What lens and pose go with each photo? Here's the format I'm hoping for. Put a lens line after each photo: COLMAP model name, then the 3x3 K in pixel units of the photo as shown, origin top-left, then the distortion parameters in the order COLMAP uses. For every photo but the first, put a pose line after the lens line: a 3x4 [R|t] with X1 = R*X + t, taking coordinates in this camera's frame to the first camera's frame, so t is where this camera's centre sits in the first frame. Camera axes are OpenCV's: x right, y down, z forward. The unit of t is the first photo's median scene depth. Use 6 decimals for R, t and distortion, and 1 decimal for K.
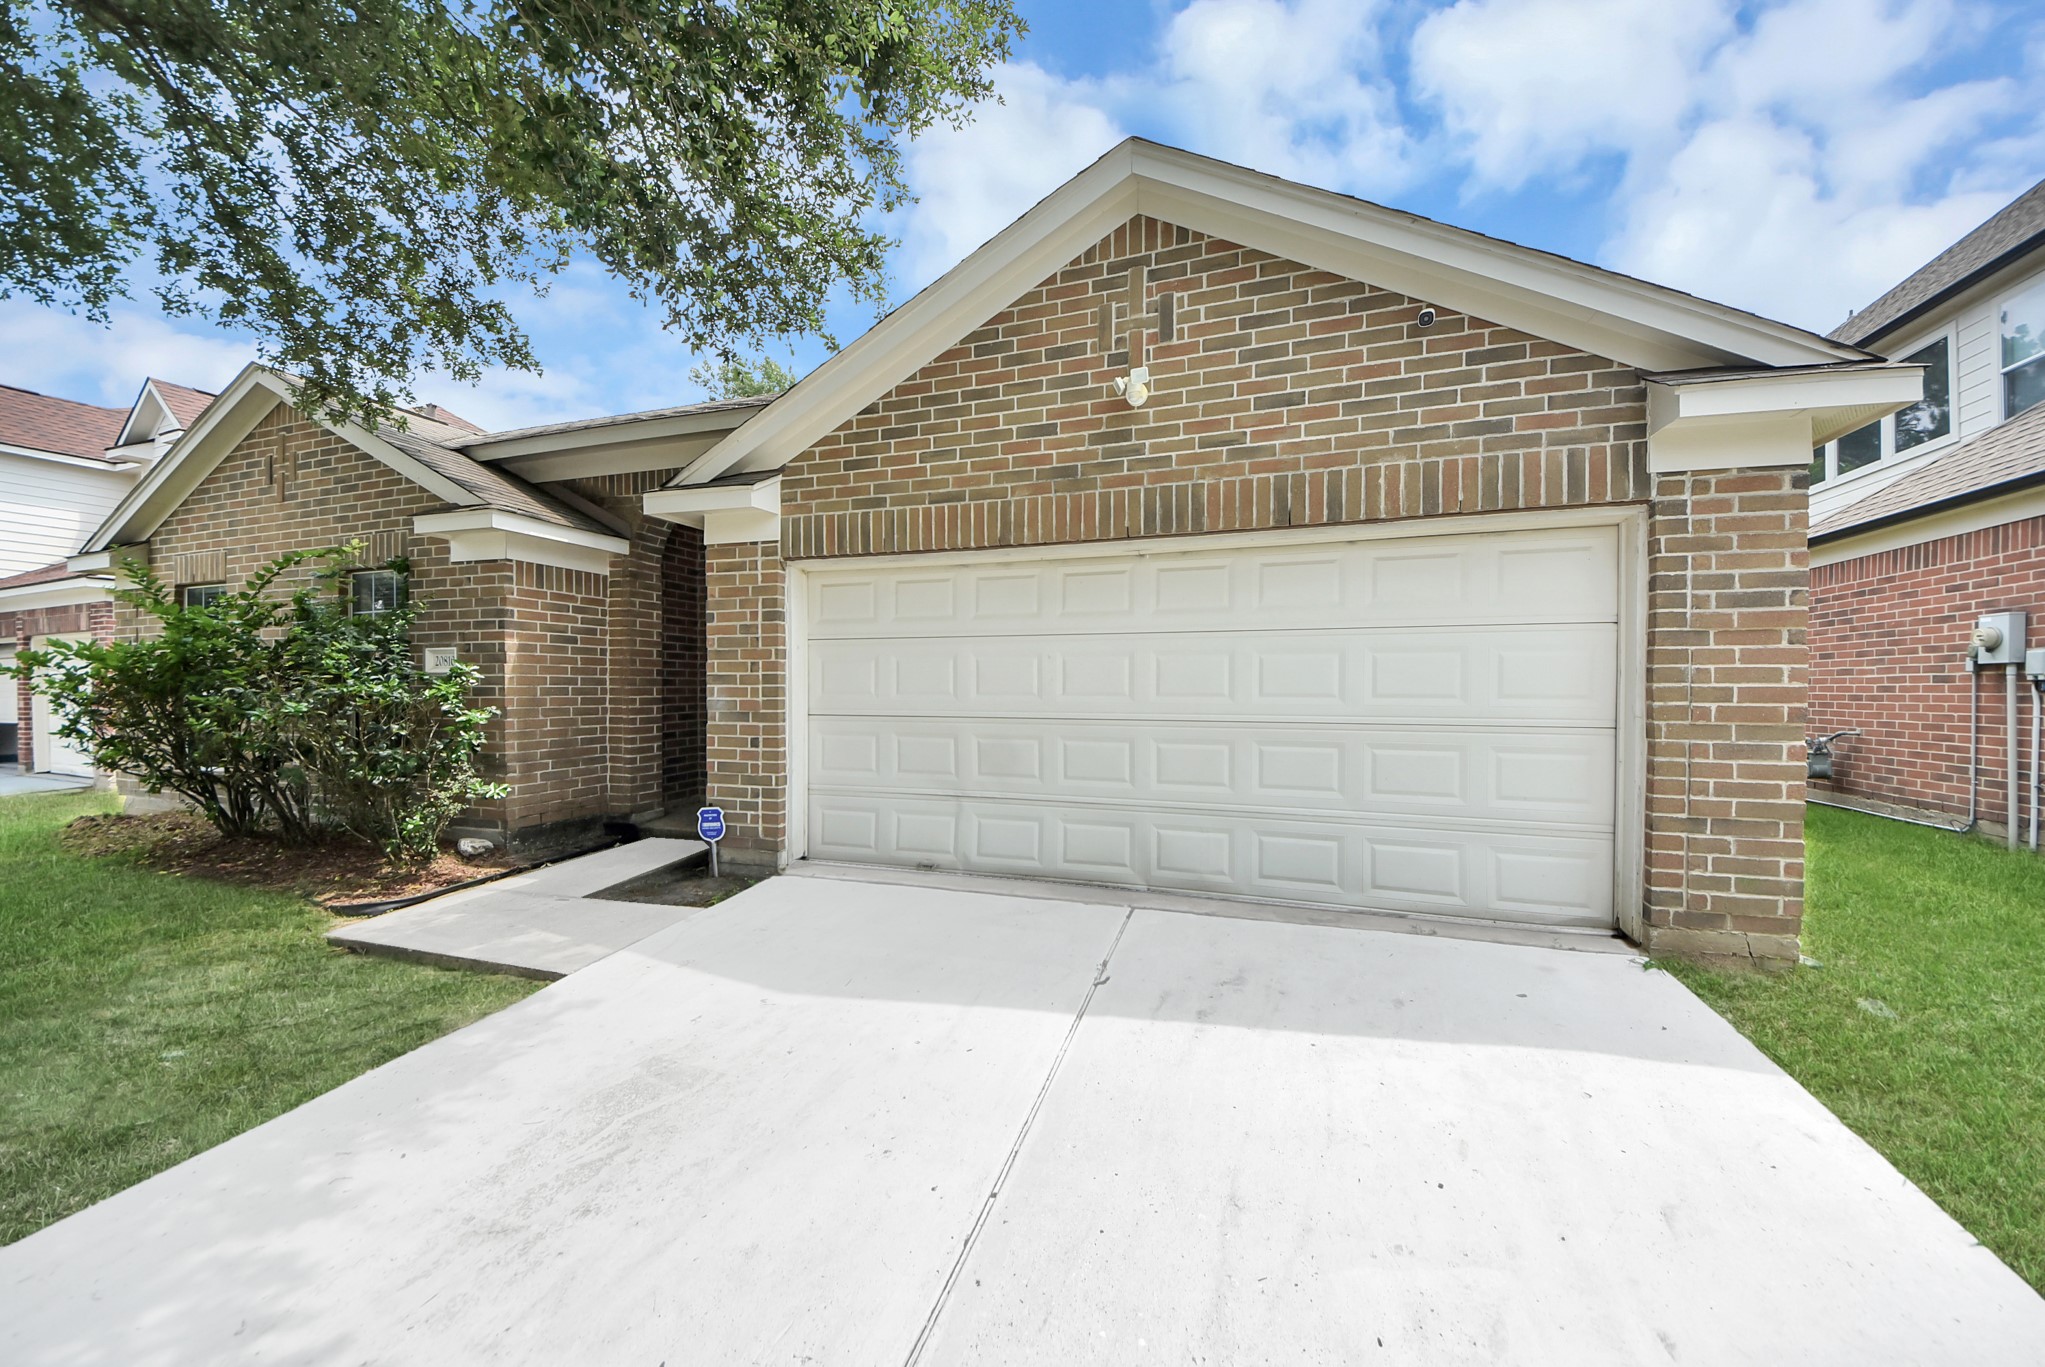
lens RADIAL K [[723.2, 0, 1015.0], [0, 723.2, 702.1], [0, 0, 1]] dist [0.041805, -0.027652]
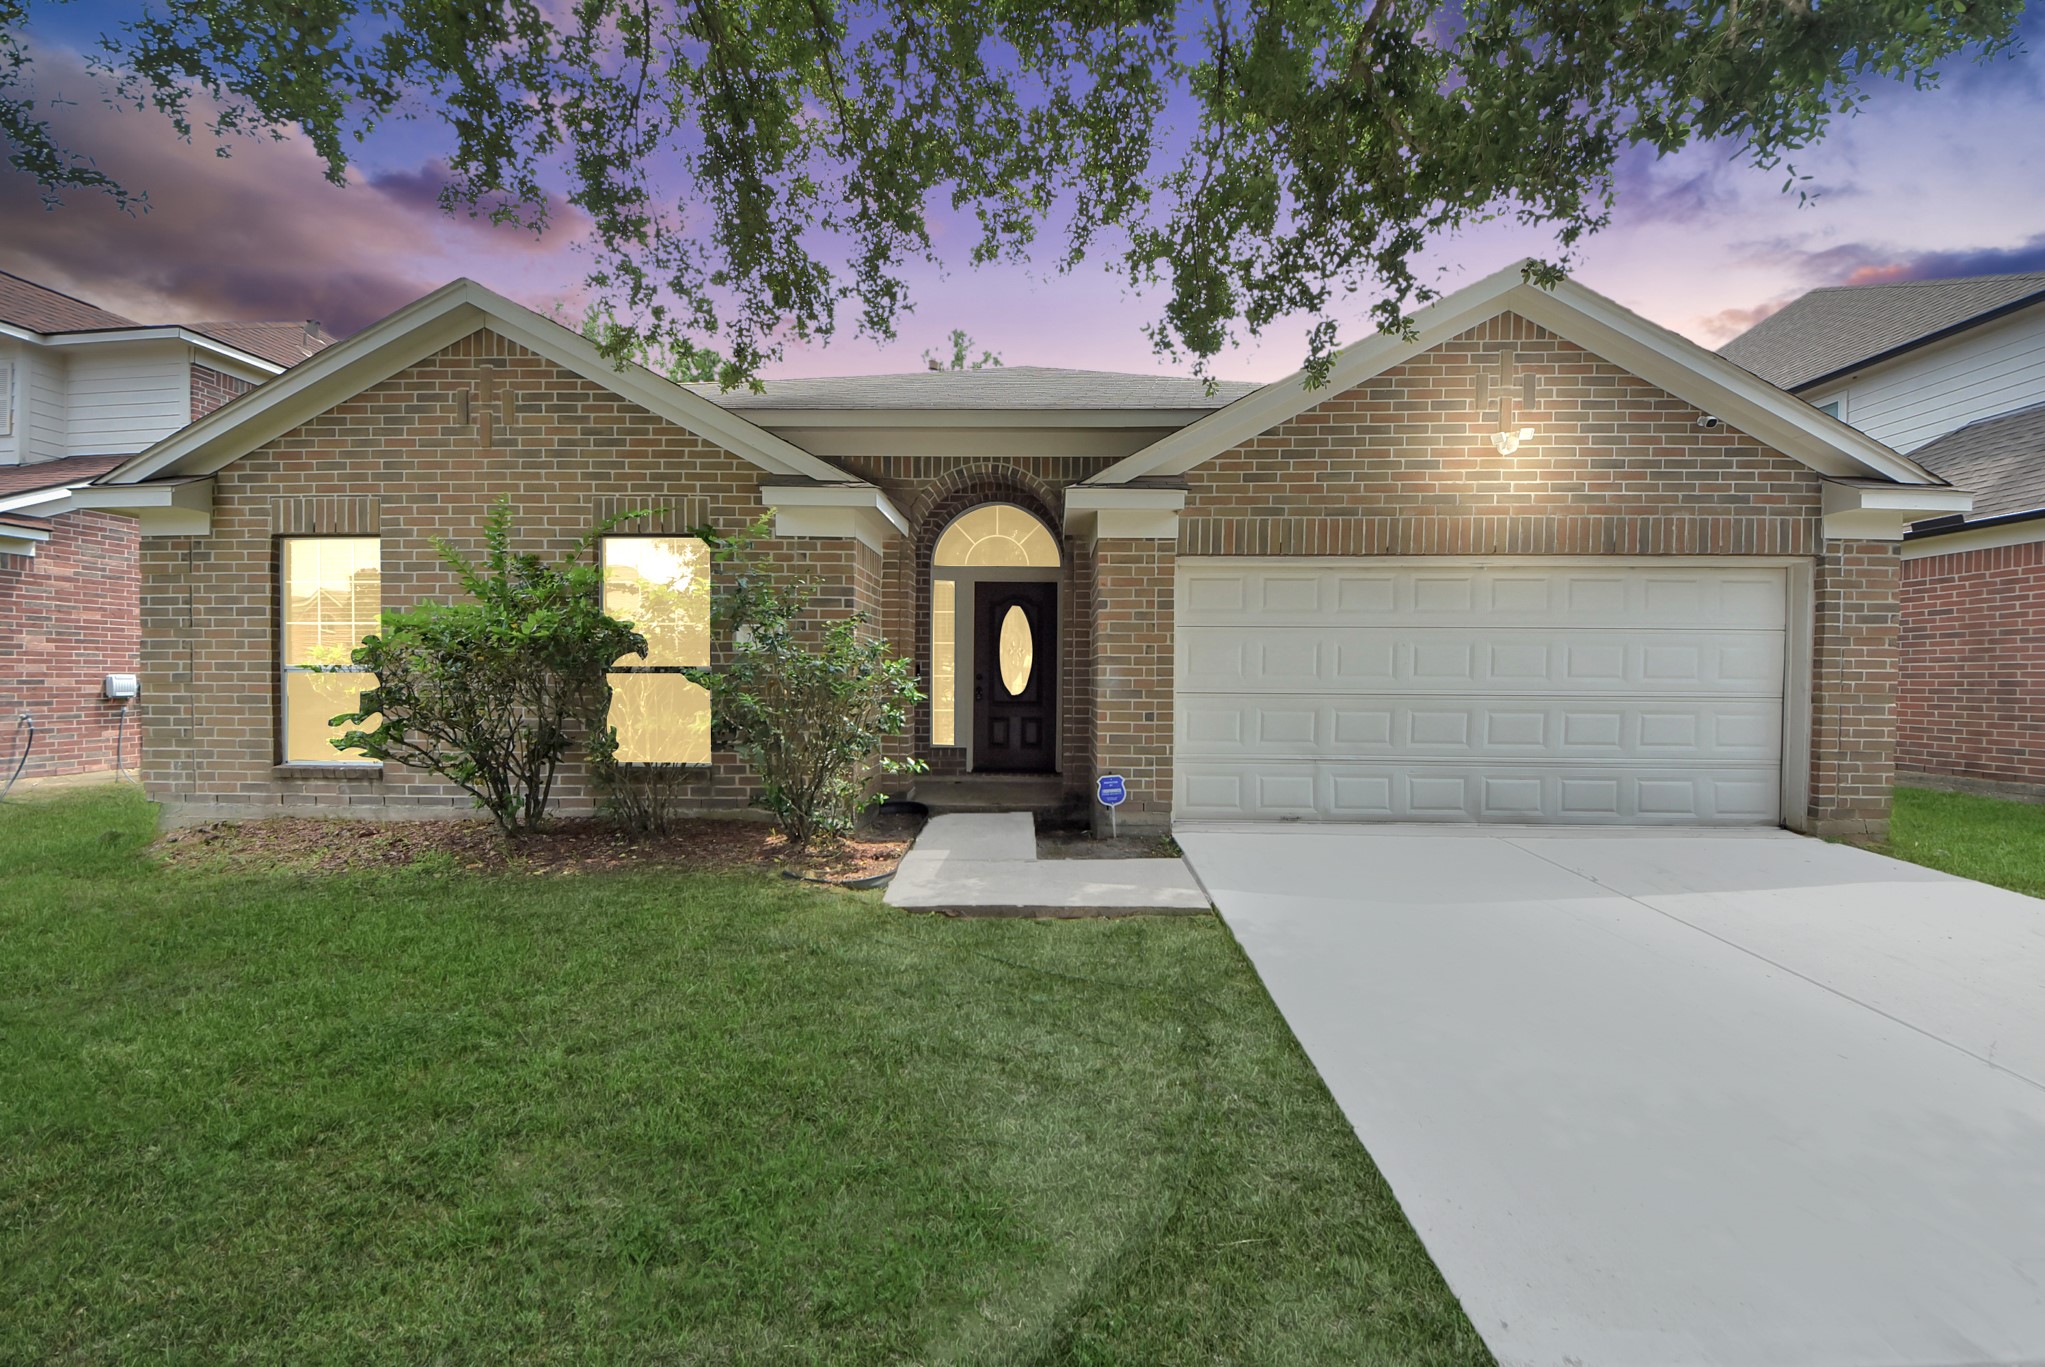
lens RADIAL K [[723.2, 0, 1015.0], [0, 723.2, 702.1], [0, 0, 1]] dist [0.041805, -0.027652]
pose [[0.956327, -0.002613, 0.292288, -1.067348], [-0.000463, 0.999945, 0.010454, 0.025607], [-0.292299, -0.010133, 0.956273, -0.011469]]
